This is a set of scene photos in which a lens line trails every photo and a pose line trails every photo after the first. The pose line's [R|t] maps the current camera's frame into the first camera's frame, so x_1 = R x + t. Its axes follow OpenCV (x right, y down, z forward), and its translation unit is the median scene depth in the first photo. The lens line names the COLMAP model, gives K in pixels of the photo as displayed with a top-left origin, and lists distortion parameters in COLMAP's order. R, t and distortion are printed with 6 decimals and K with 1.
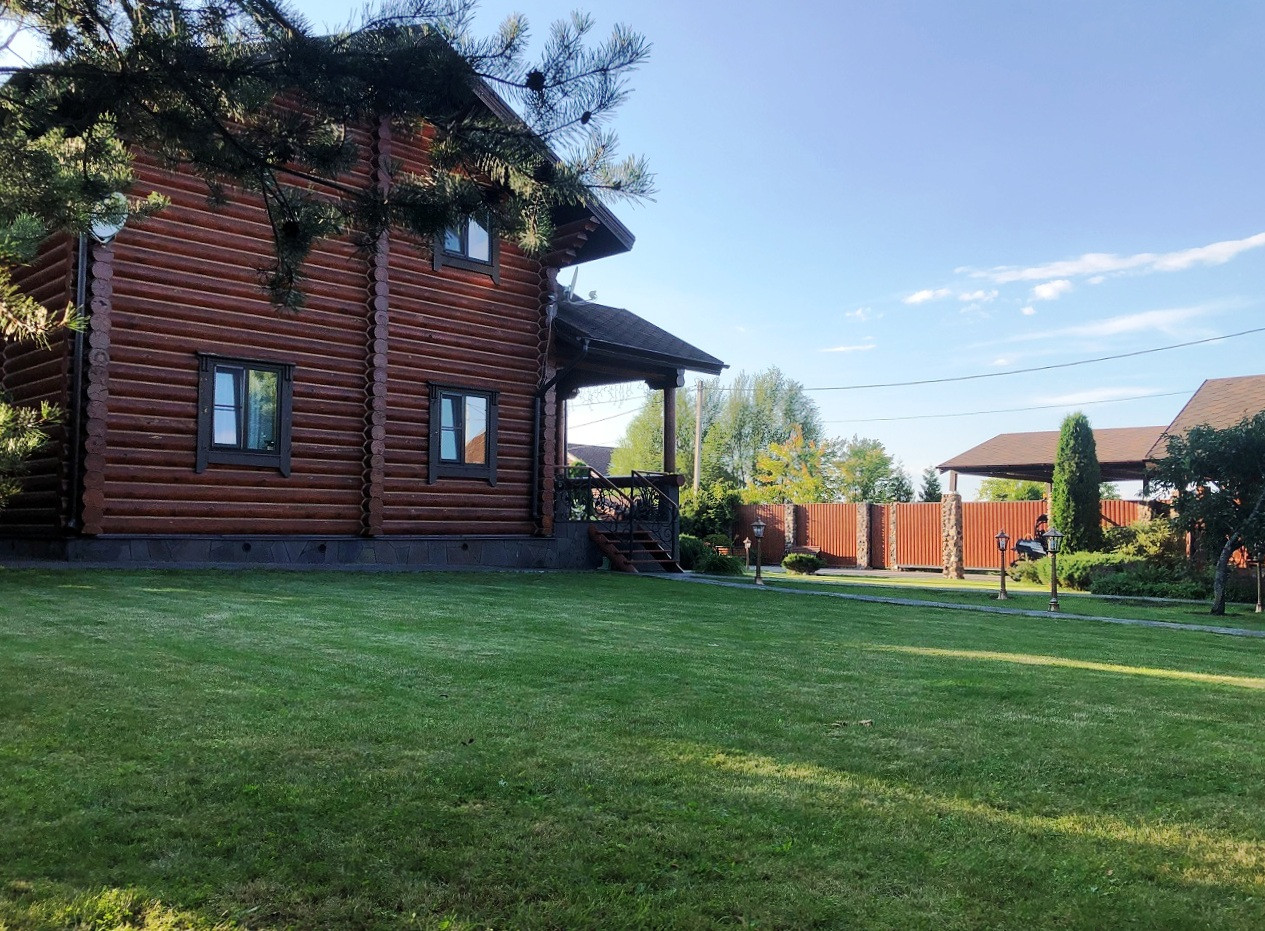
lens RADIAL K [[1035.9, 0, 632.6], [0, 1035.9, 466.4], [0, 0, 1]] dist [0.011245, 0.015041]
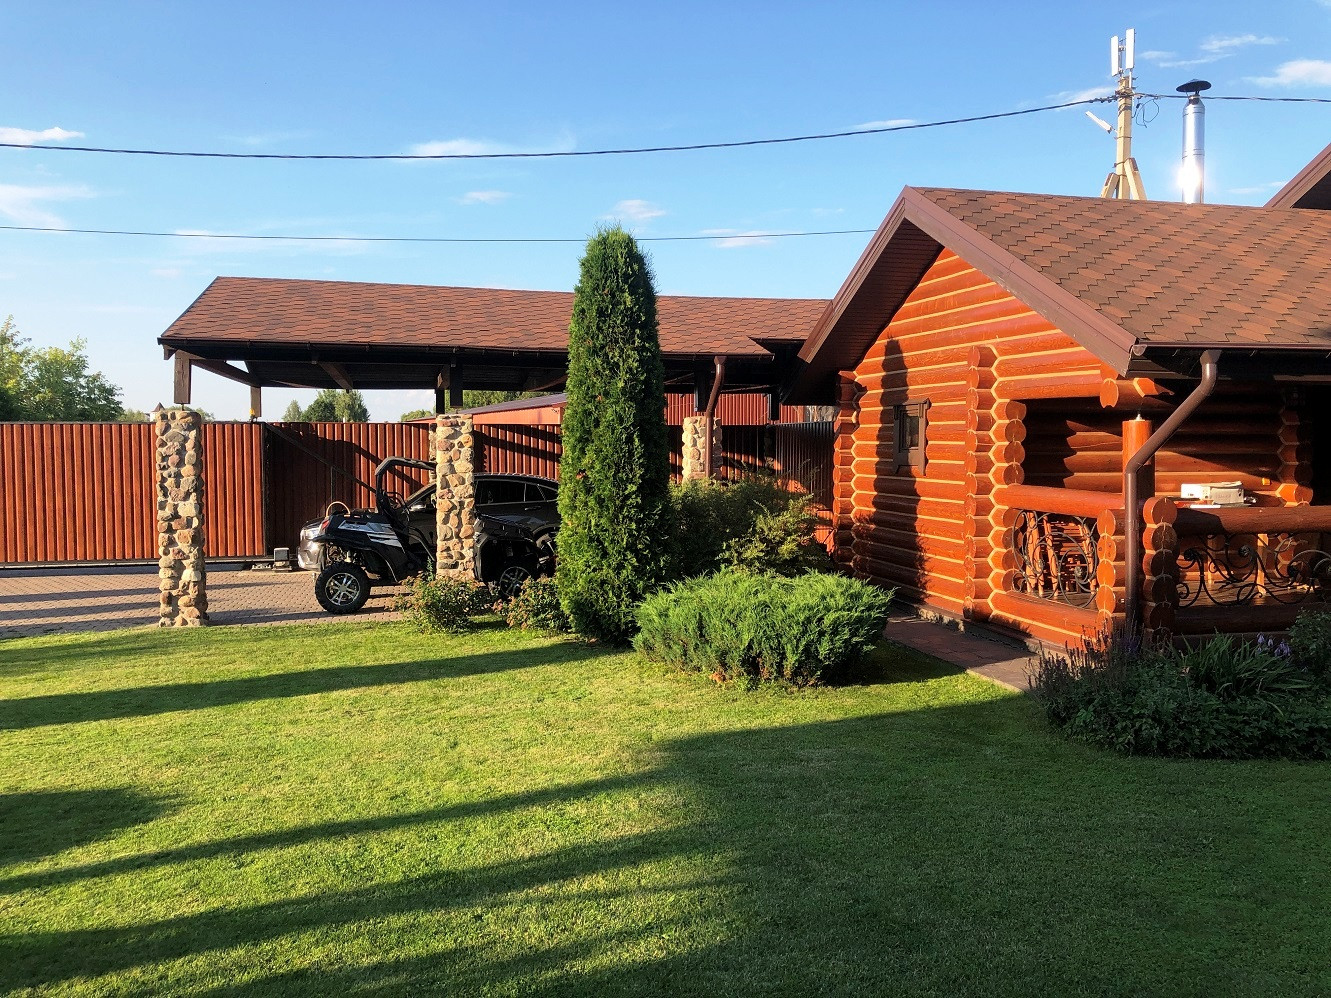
lens RADIAL K [[1074.9, 0, 666.8], [0, 1074.9, 498.0], [0, 0, 1]] dist [0.002477, -0.001870]
pose [[0.508009, -0.055902, 0.859536, 0.049982], [-0.047508, 0.994554, 0.092761, 0.012949], [-0.860041, -0.087958, 0.502586, 0.638431]]
